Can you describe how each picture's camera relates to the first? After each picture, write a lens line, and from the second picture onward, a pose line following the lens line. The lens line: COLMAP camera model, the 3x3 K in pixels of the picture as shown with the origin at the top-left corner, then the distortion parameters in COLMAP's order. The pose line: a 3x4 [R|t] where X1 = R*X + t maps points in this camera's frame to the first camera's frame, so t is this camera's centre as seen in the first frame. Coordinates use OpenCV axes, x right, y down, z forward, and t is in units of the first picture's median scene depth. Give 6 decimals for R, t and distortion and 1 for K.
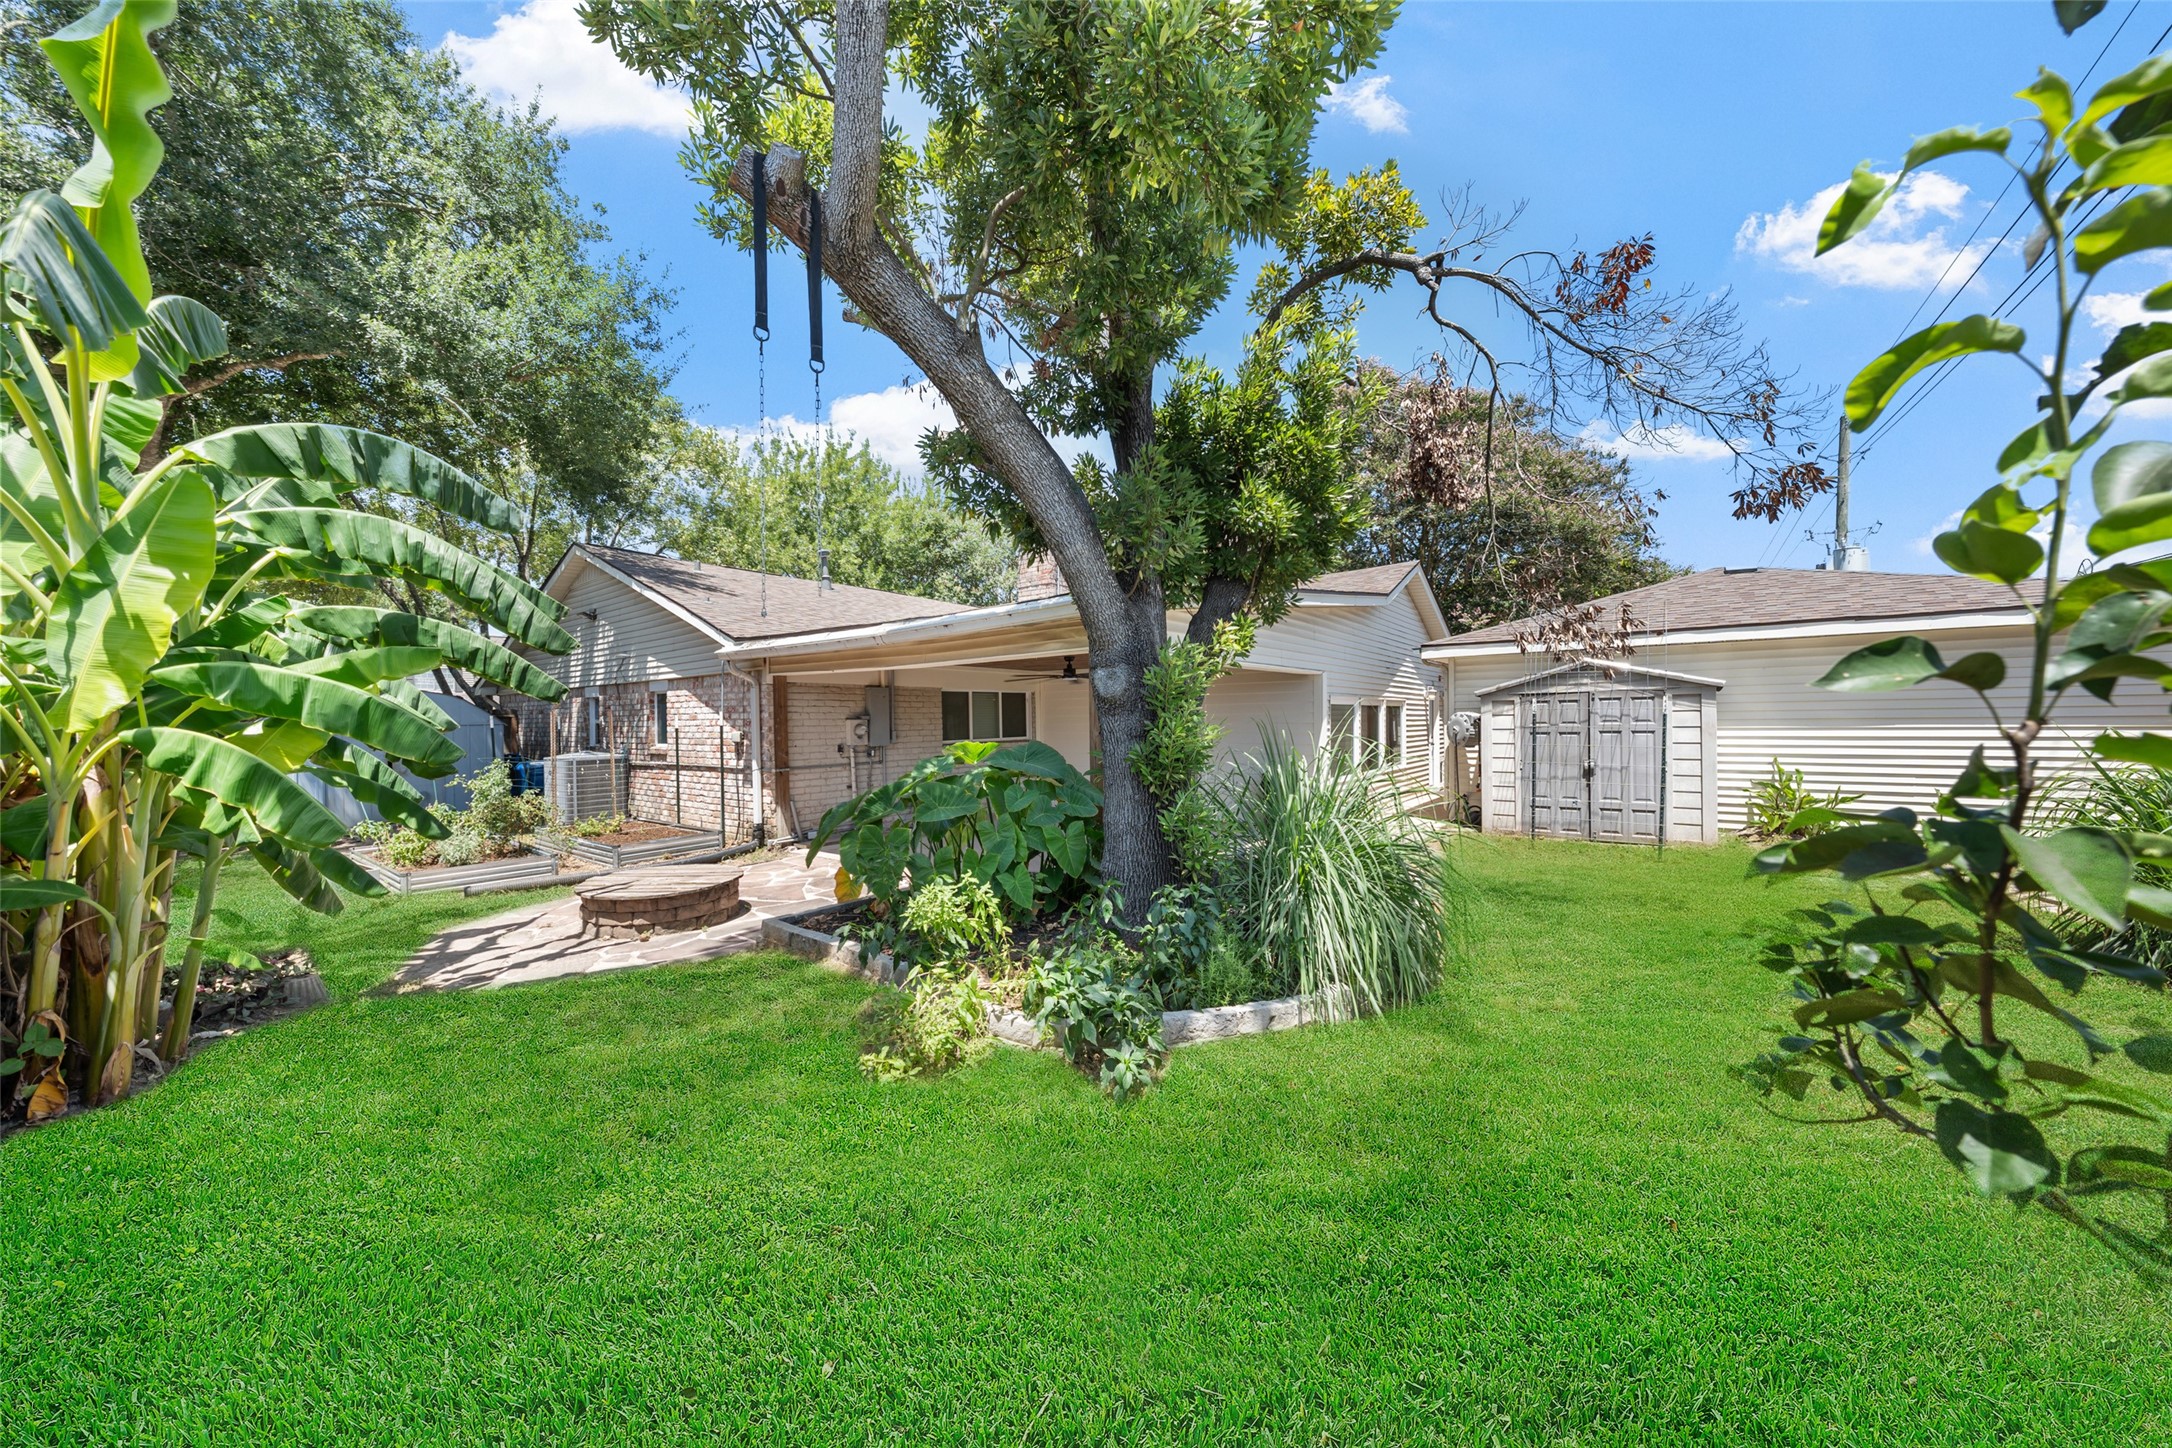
lens RADIAL K [[724.5, 0, 1085.4], [0, 724.5, 729.1], [0, 0, 1]] dist [-0.000055, 0.000003]
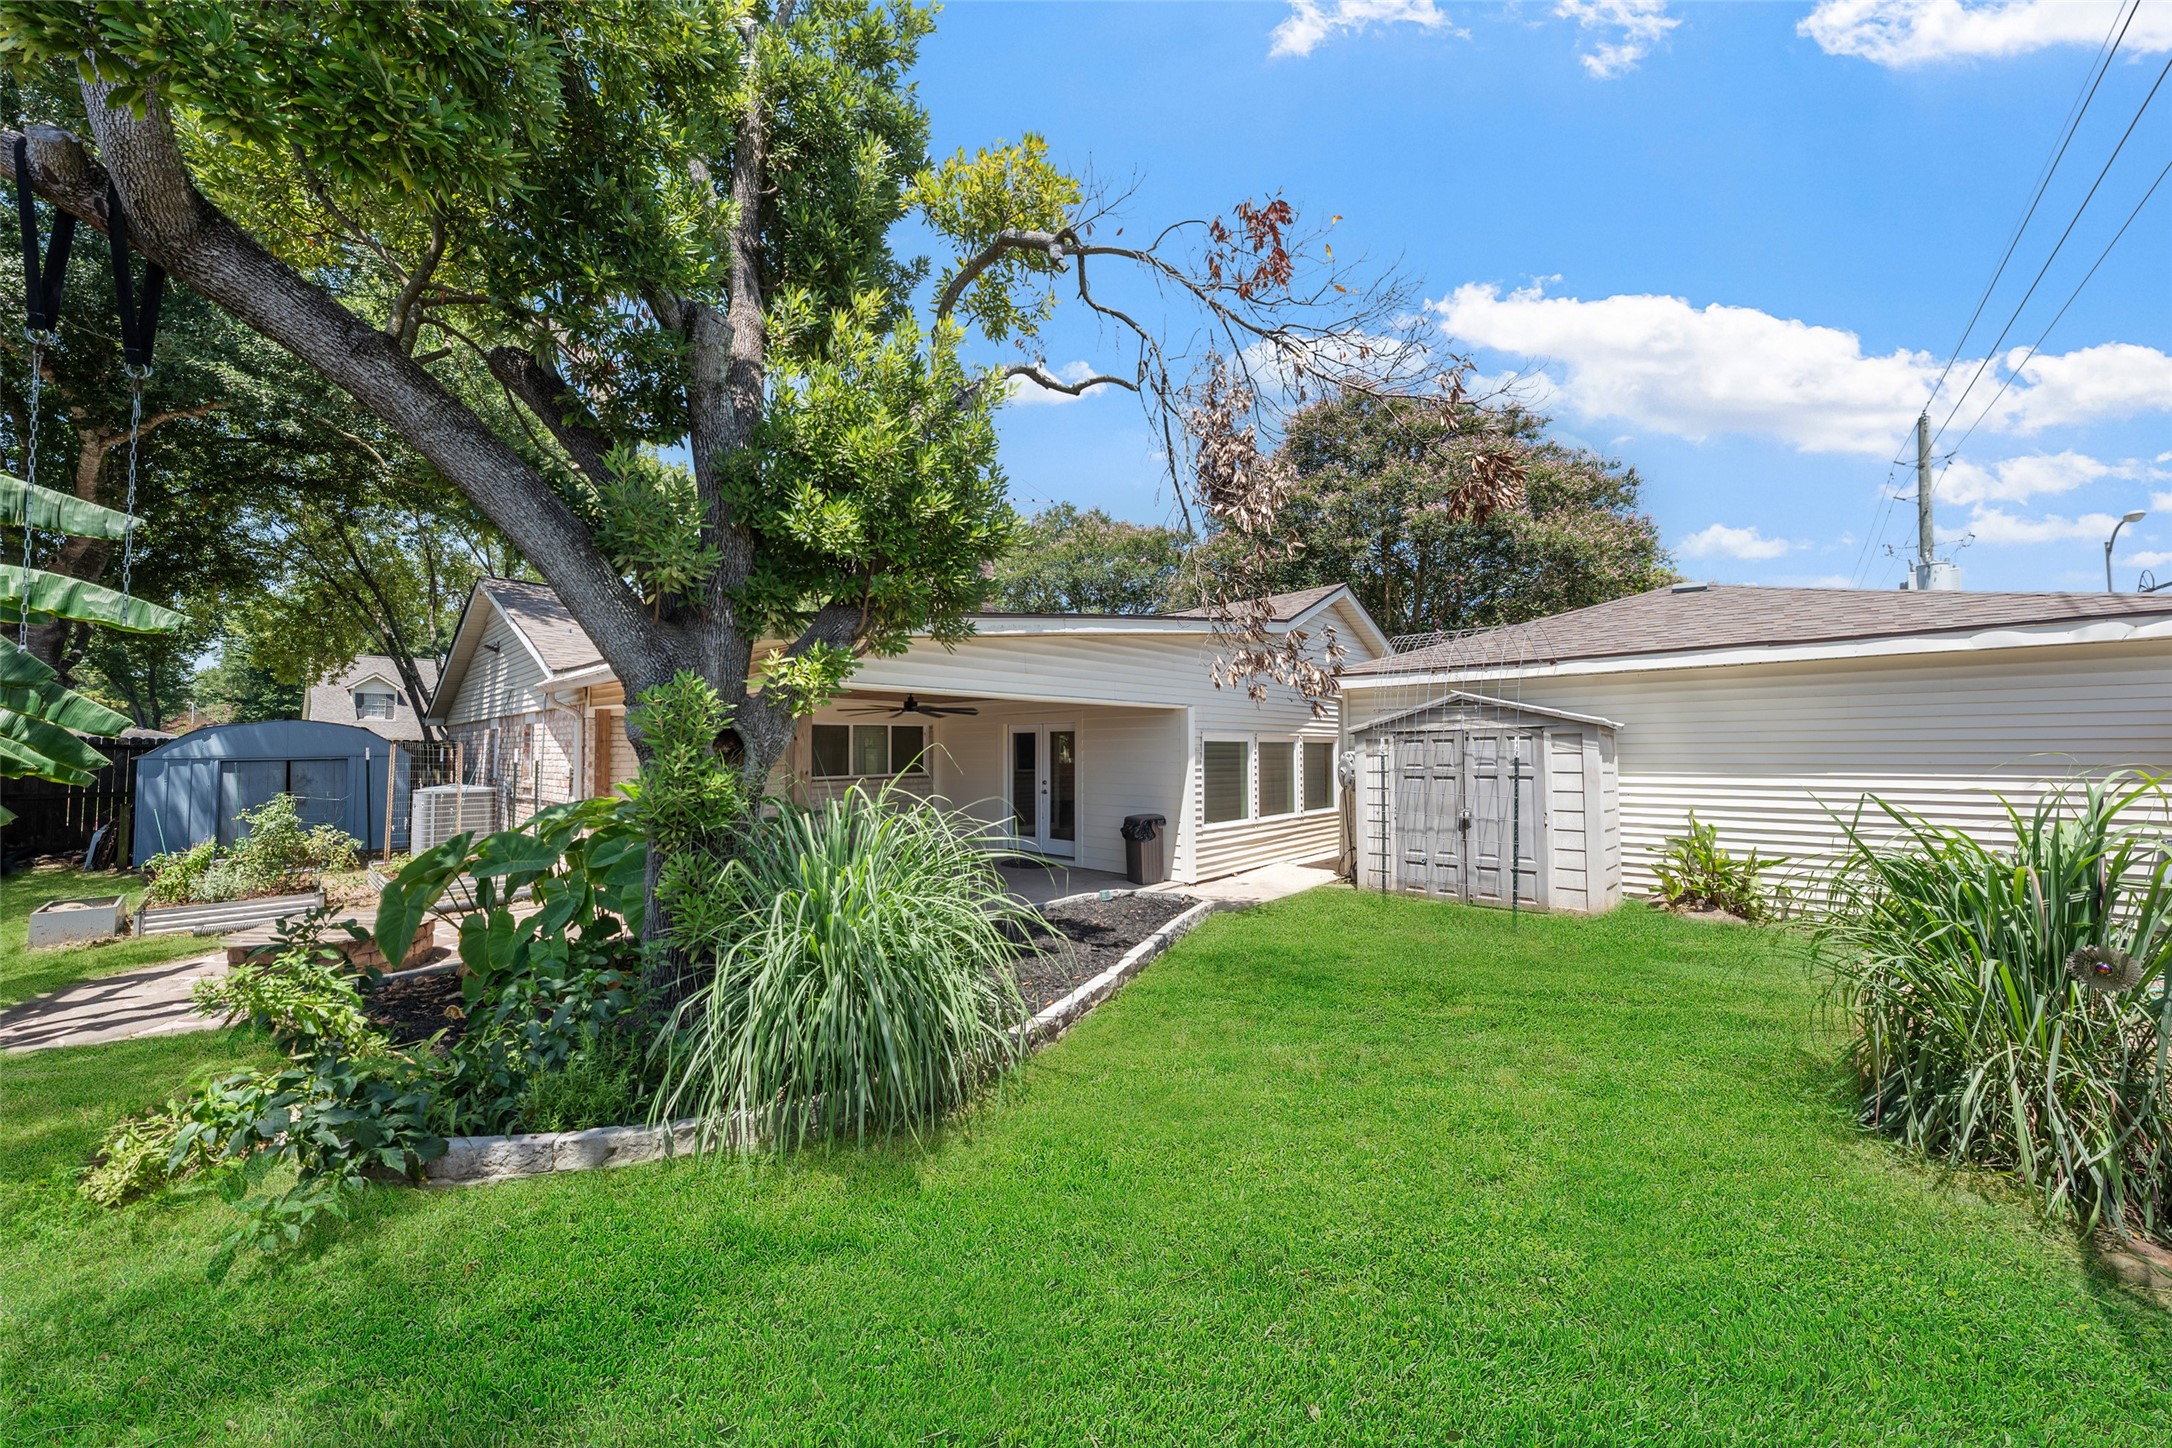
lens RADIAL K [[738.7, 0, 1077.0], [0, 738.7, 723.3], [0, 0, 1]] dist [-0.002348, -0.000106]
pose [[0.995978, 0.003424, -0.089527, 0.320922], [-0.007956, 0.998701, -0.050324, -0.011598], [0.089239, 0.050834, 0.994712, 0.085395]]
